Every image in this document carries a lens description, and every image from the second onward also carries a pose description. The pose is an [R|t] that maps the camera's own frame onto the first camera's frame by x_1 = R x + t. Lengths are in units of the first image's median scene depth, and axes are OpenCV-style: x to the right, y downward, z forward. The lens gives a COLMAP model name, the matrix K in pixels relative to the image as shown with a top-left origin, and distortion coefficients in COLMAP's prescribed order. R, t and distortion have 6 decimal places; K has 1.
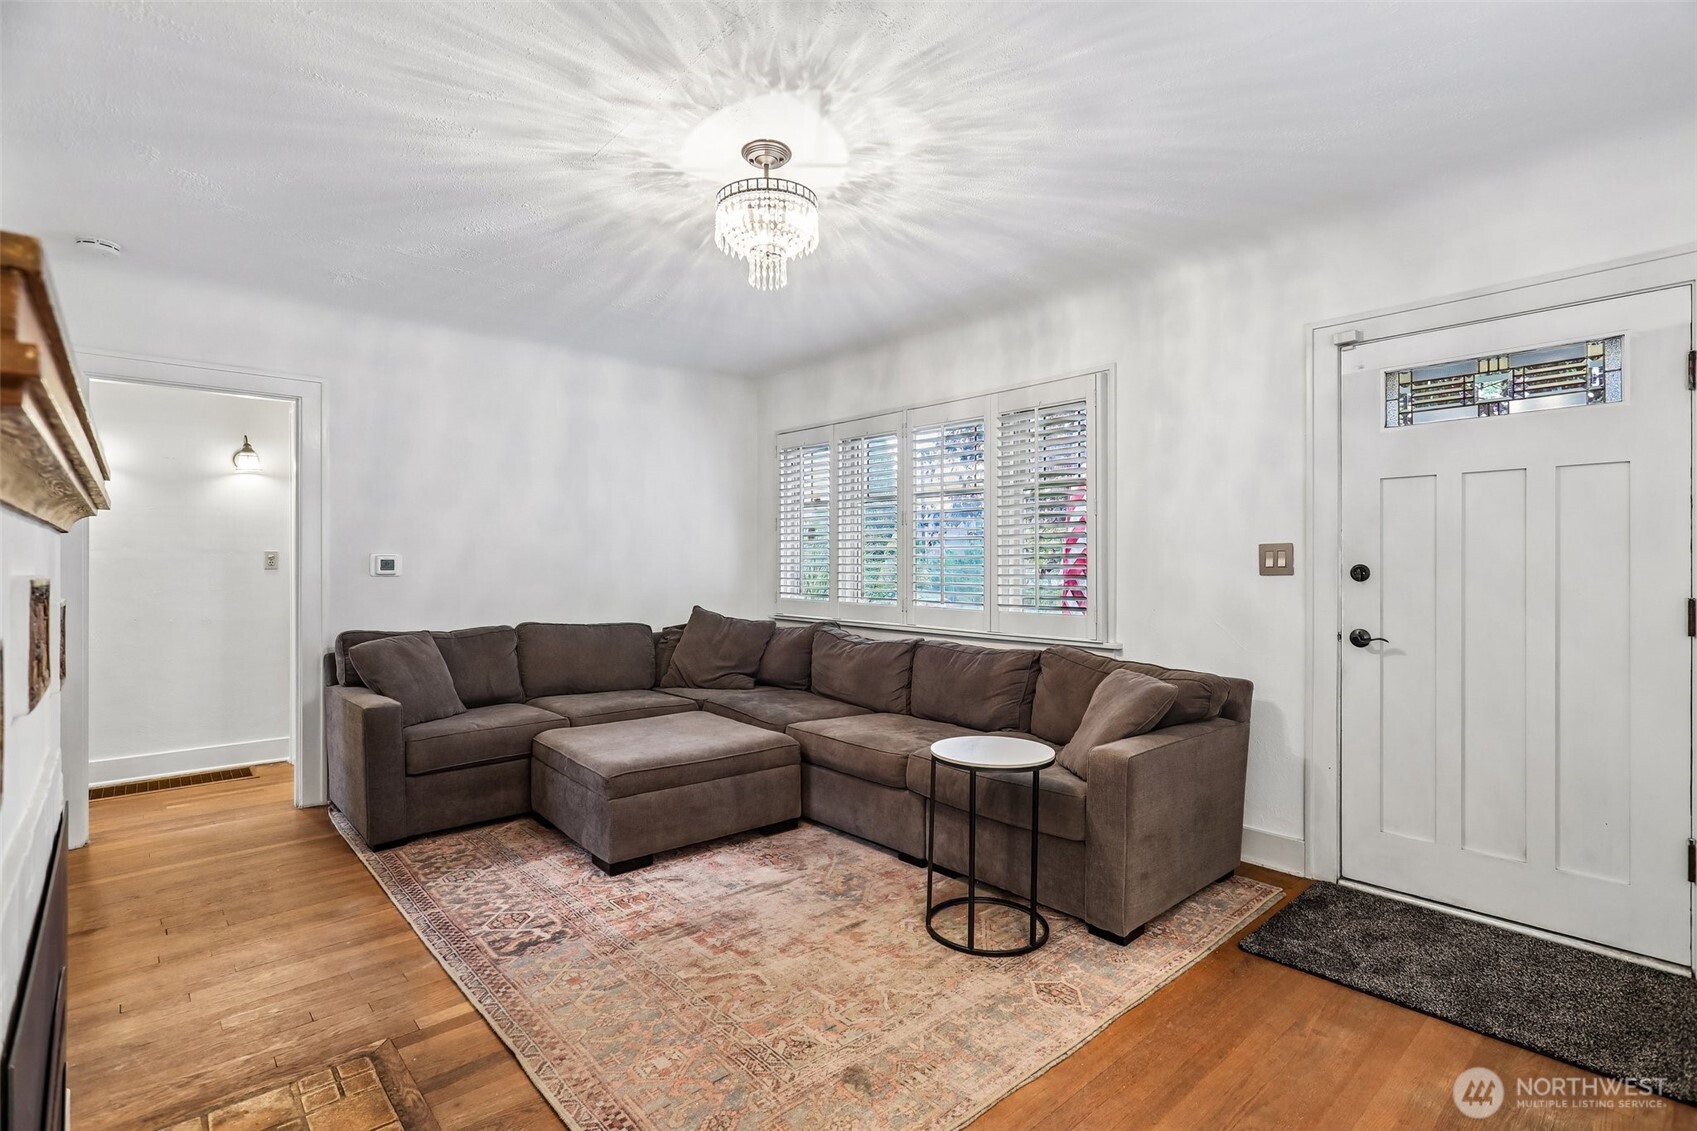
lens RADIAL K [[784.9, 0, 849.4], [0, 784.9, 561.1], [0, 0, 1]] dist [-0.000674, 0.000166]
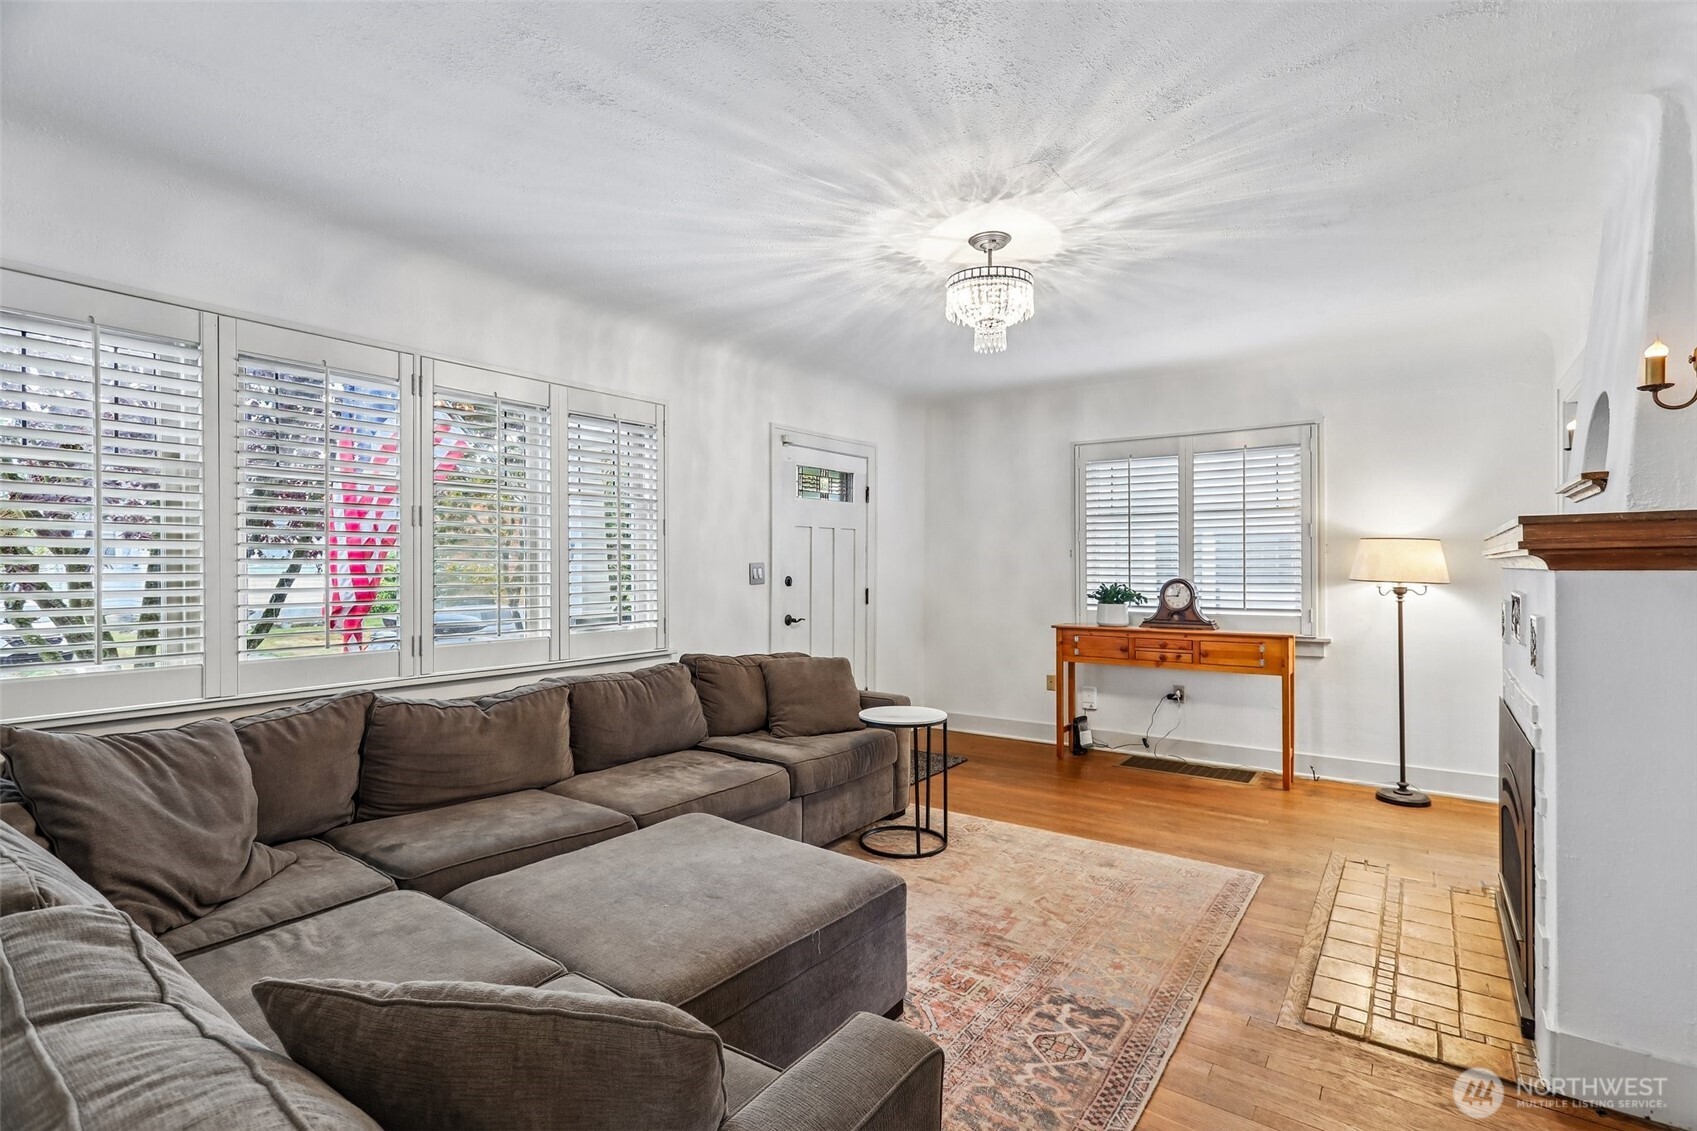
lens RADIAL K [[798.5, 0, 848.5], [0, 798.5, 565.5], [0, 0, 1]] dist [0.003600, 0.001719]
pose [[-0.203438, -0.005238, 0.979074, -1.205863], [-0.003652, 0.999983, 0.004591, -0.031075], [-0.979081, -0.002642, -0.203454, 1.405119]]
